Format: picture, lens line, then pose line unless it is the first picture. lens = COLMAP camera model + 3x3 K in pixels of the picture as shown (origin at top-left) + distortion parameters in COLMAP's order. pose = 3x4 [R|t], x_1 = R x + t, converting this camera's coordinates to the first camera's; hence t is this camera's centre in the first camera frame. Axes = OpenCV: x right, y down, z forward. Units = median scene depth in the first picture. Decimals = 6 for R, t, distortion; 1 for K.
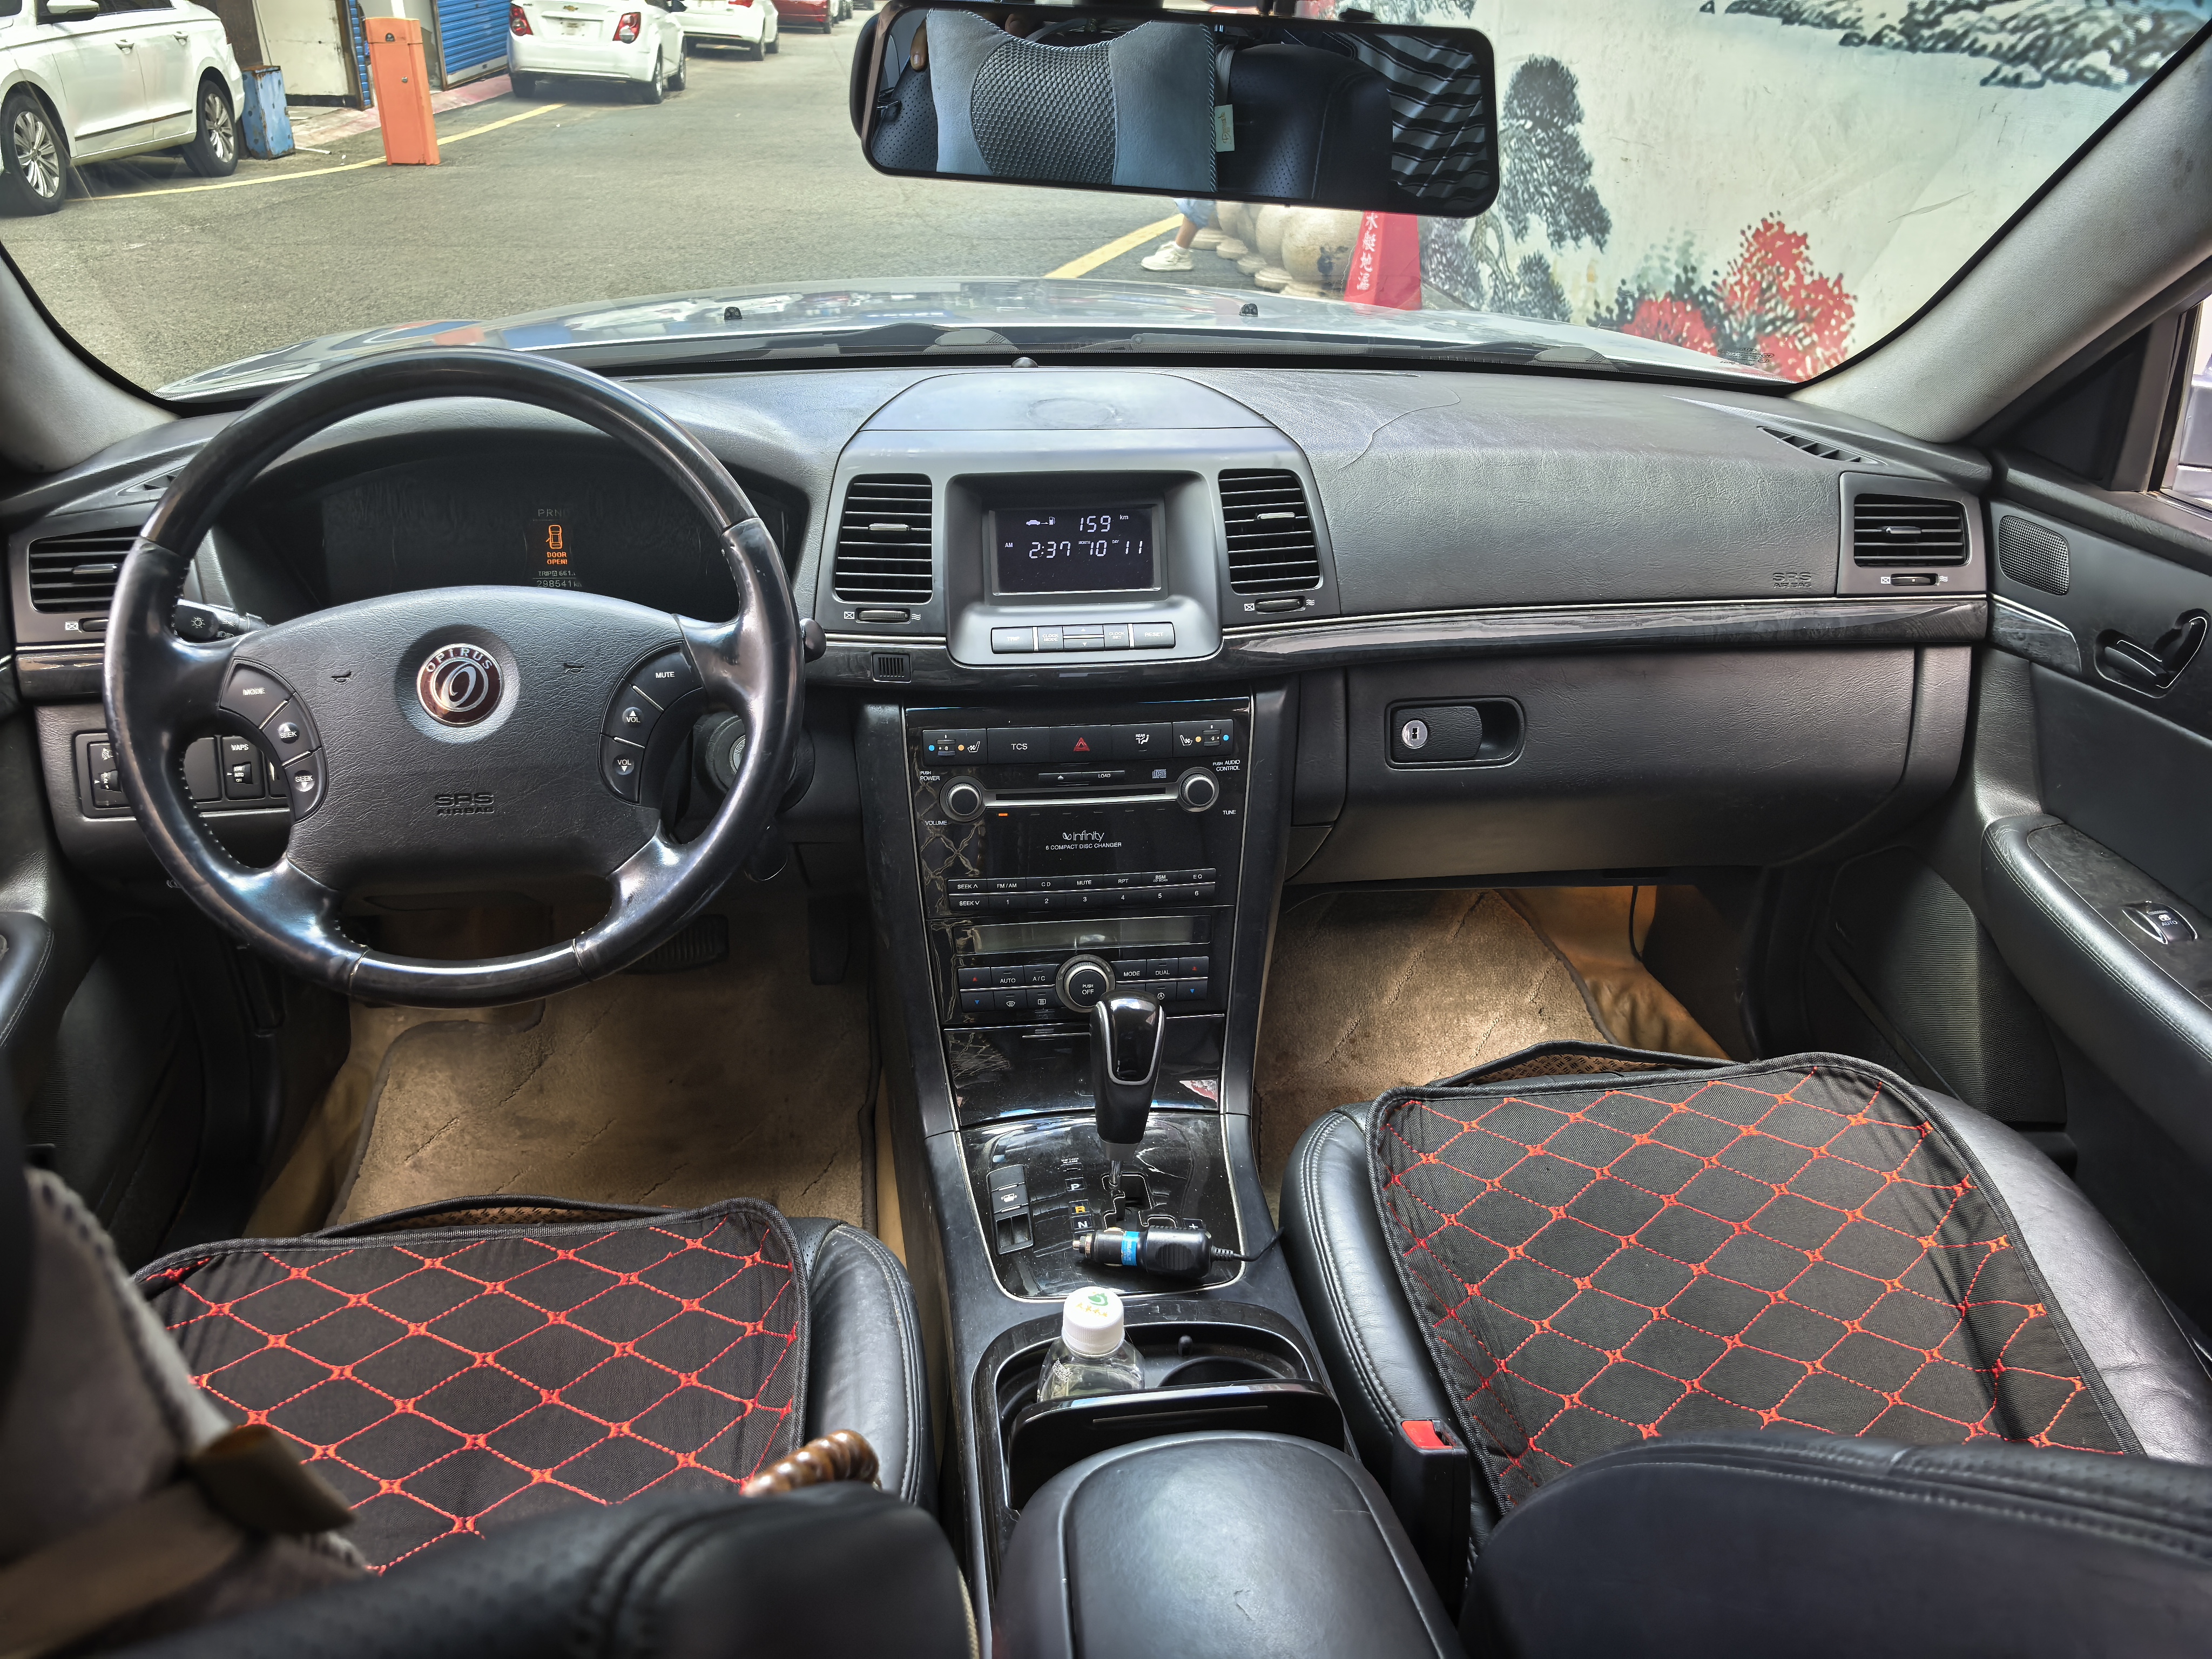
lens RADIAL K [[1591.1, 0, 1117.9], [0, 1591.1, 808.6], [0, 0, 1]] dist [0.013947, -0.005935]
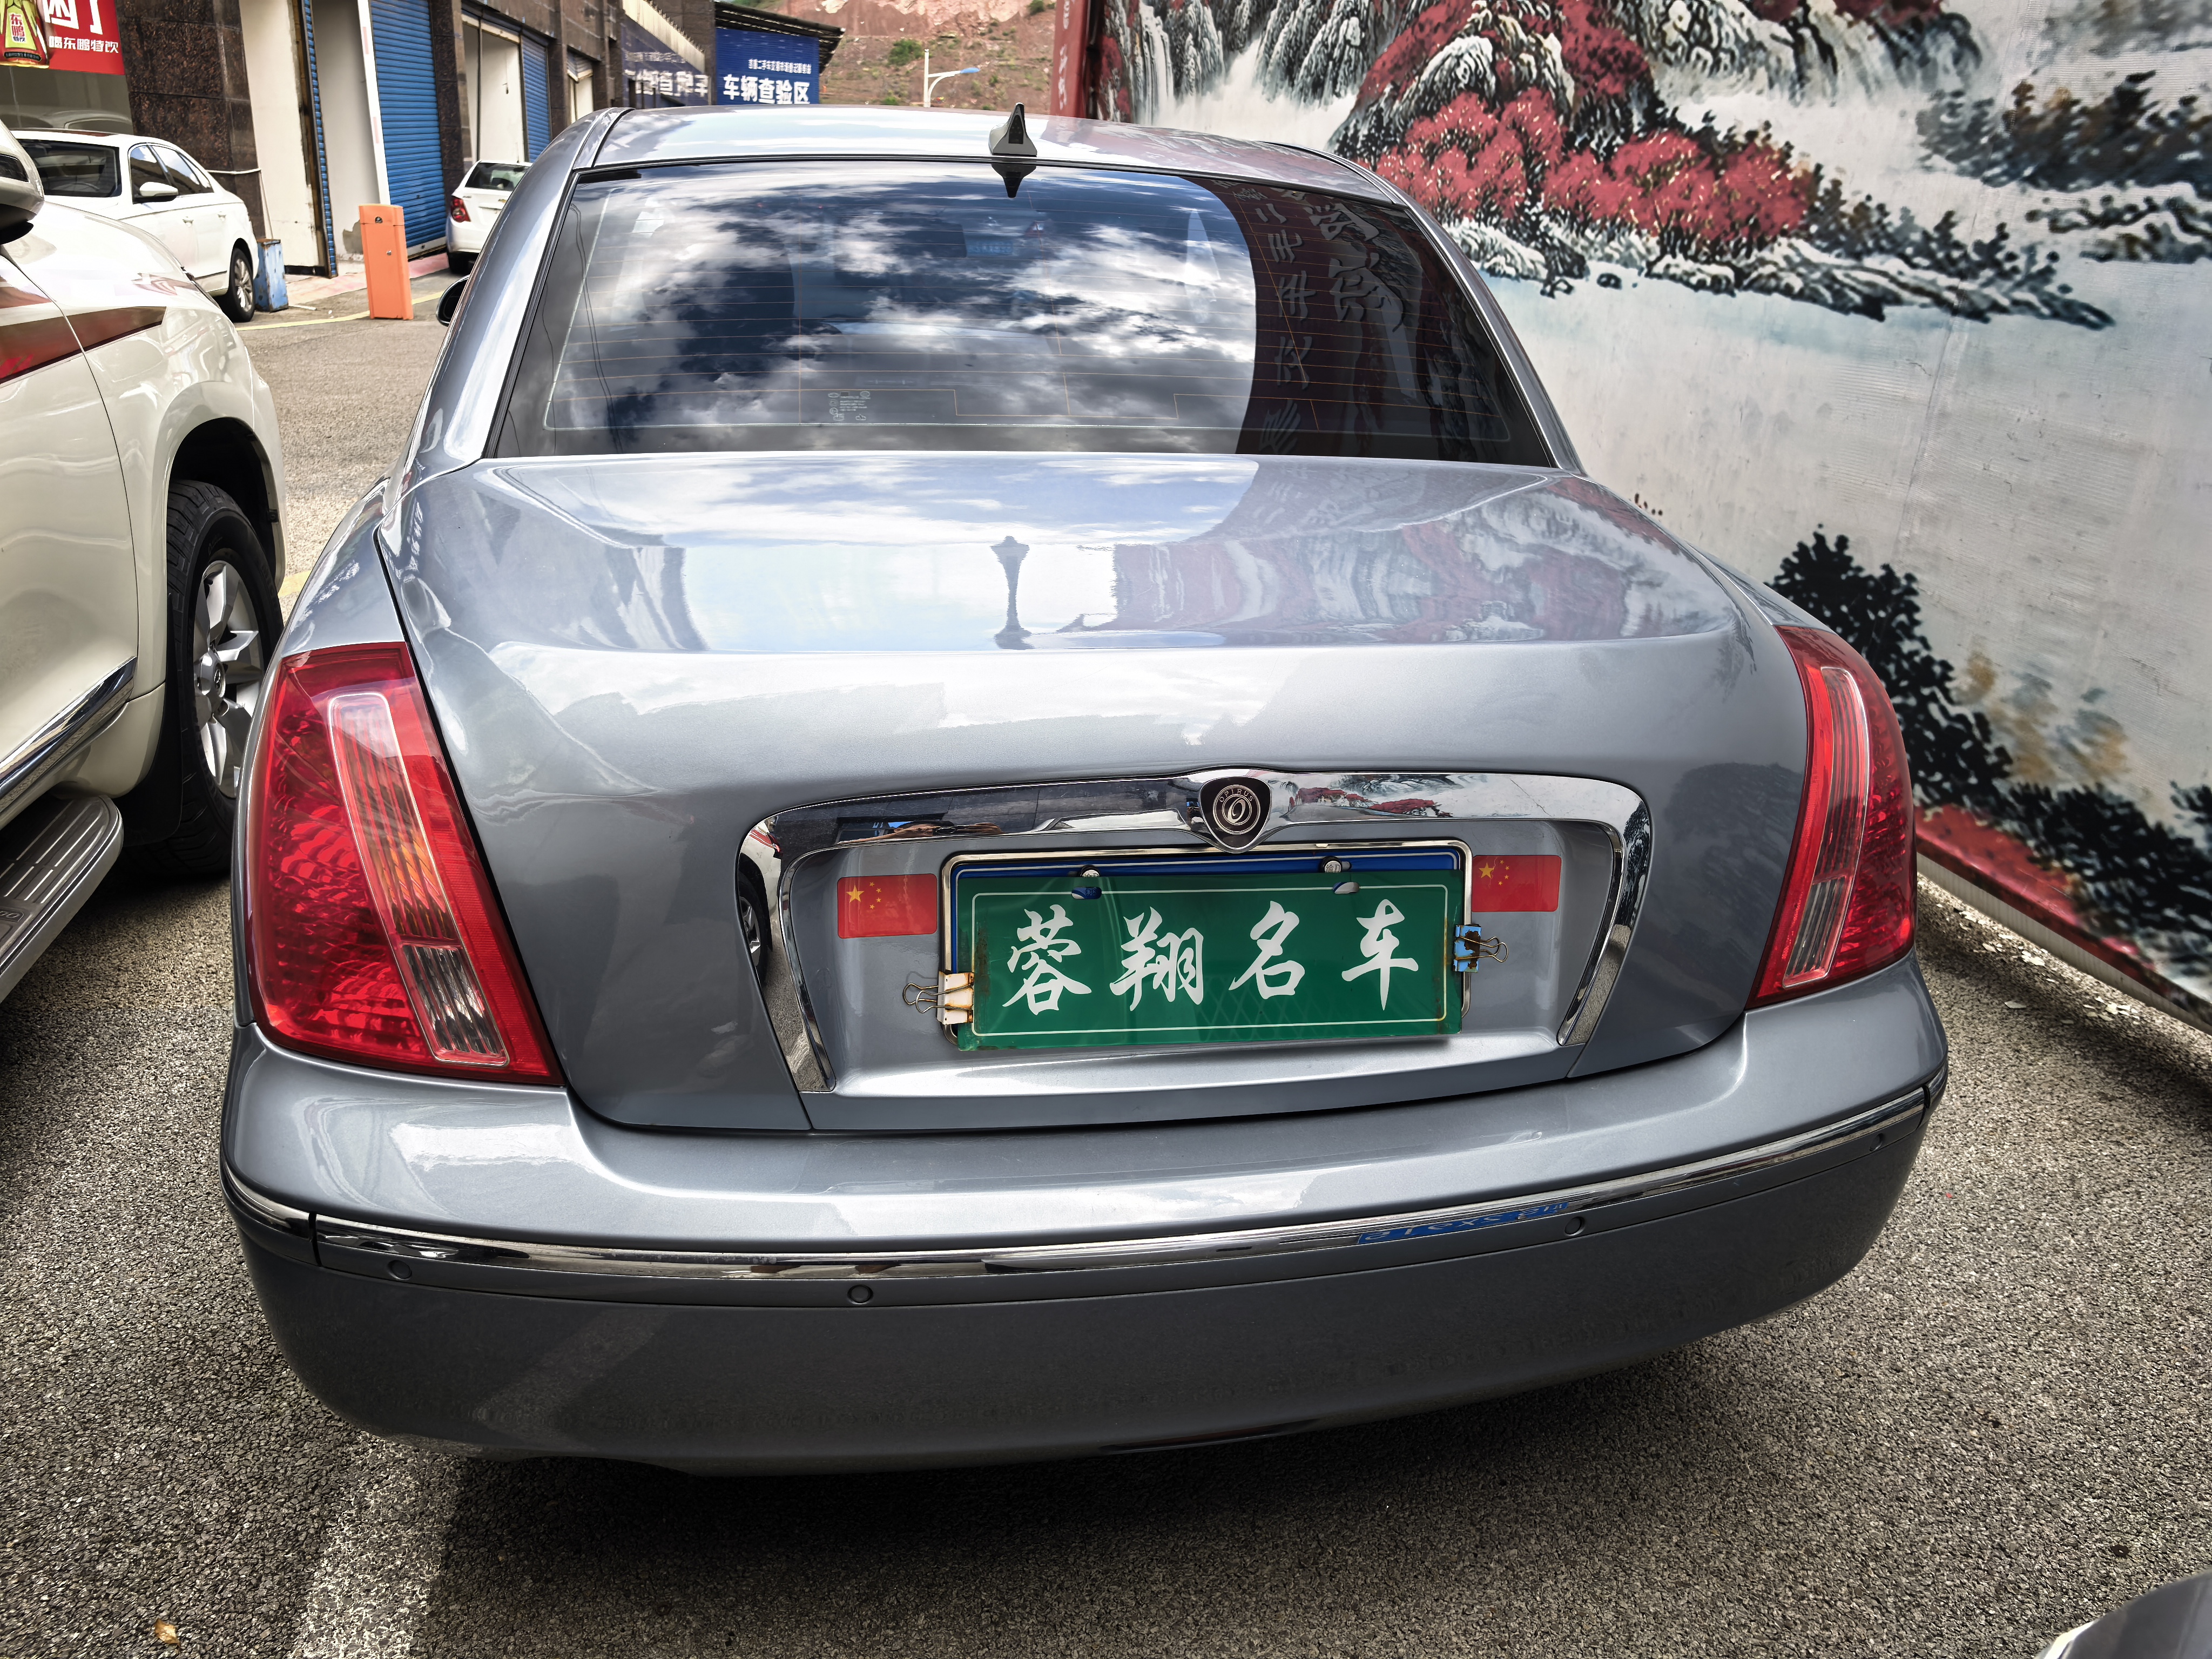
lens RADIAL K [[1591.1, 0, 1087.1], [0, 1591.1, 824.9], [0, 0, 1]] dist [0.013947, -0.005935]
pose [[0.997801, 0.005442, 0.066059, 0.071120], [0.001230, 0.994933, -0.100537, 0.531016], [-0.066271, 0.100397, 0.992738, -1.062810]]
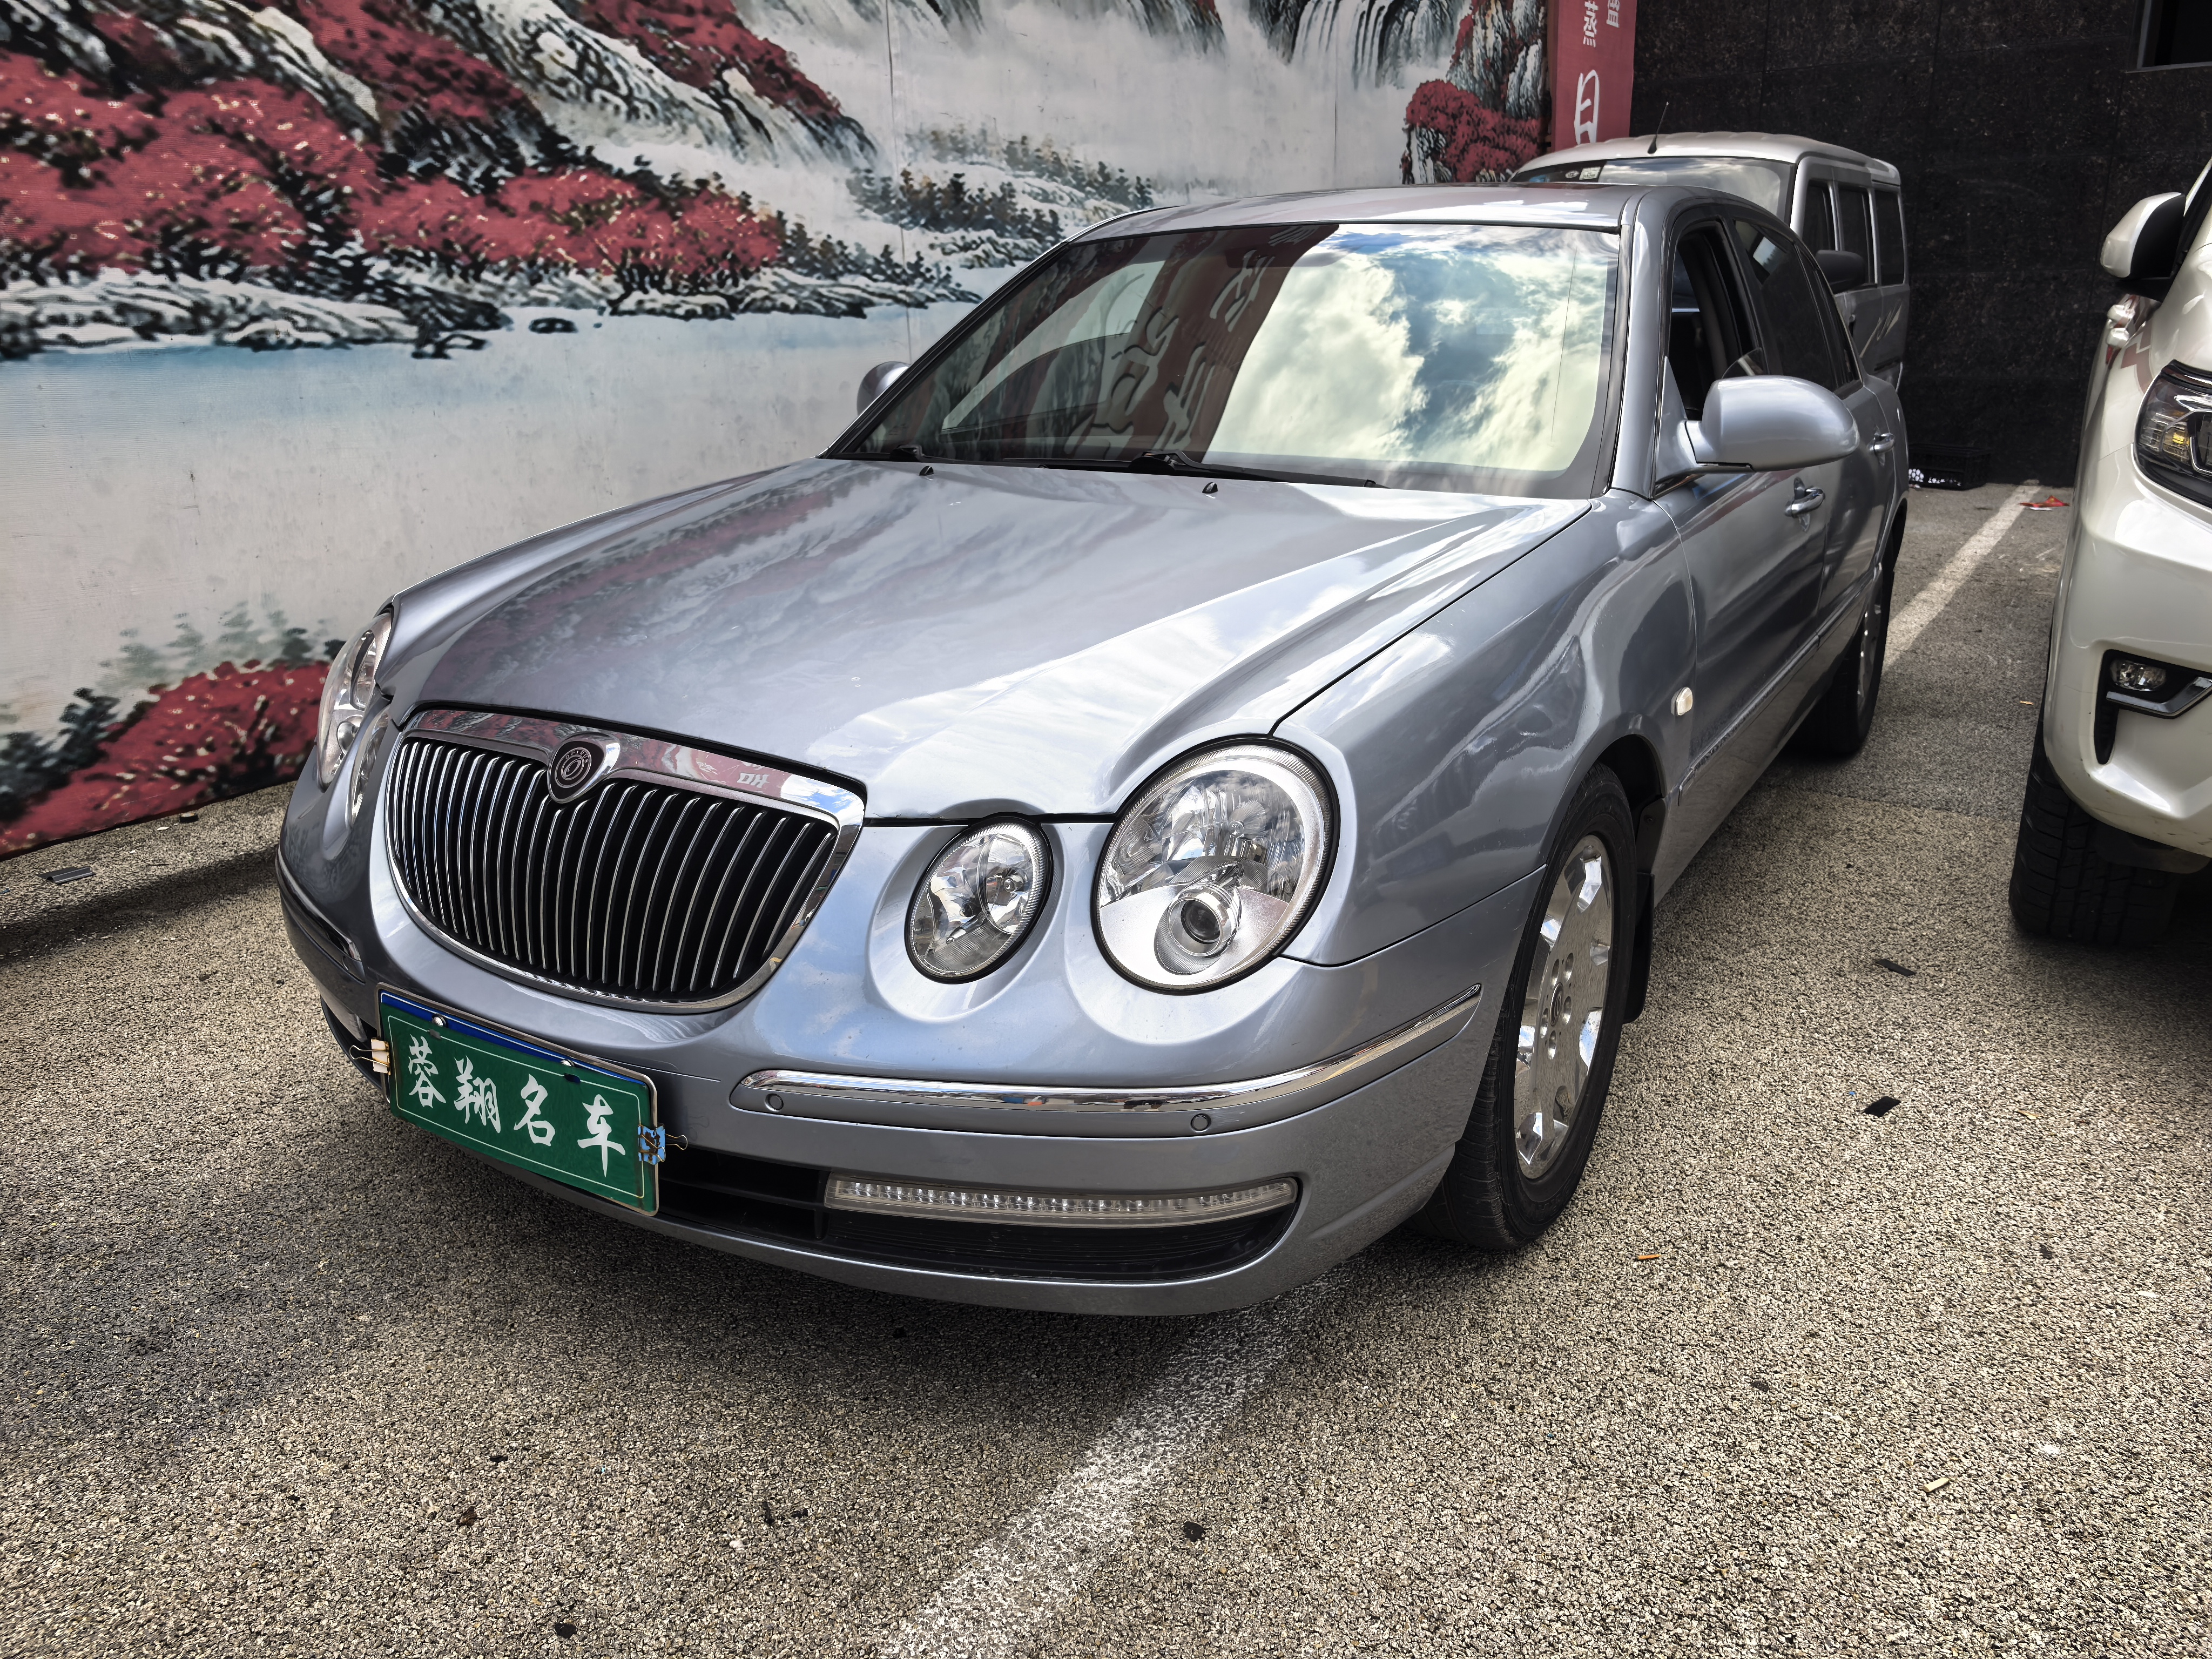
lens RADIAL K [[1591.1, 0, 1106.5], [0, 1591.1, 819.7], [0, 0, 1]] dist [0.013947, -0.005935]
pose [[-0.757919, -0.213673, 0.616363, -0.691391], [0.305207, 0.718903, 0.624521, -0.604829], [-0.576549, 0.661455, -0.479656, 1.143465]]
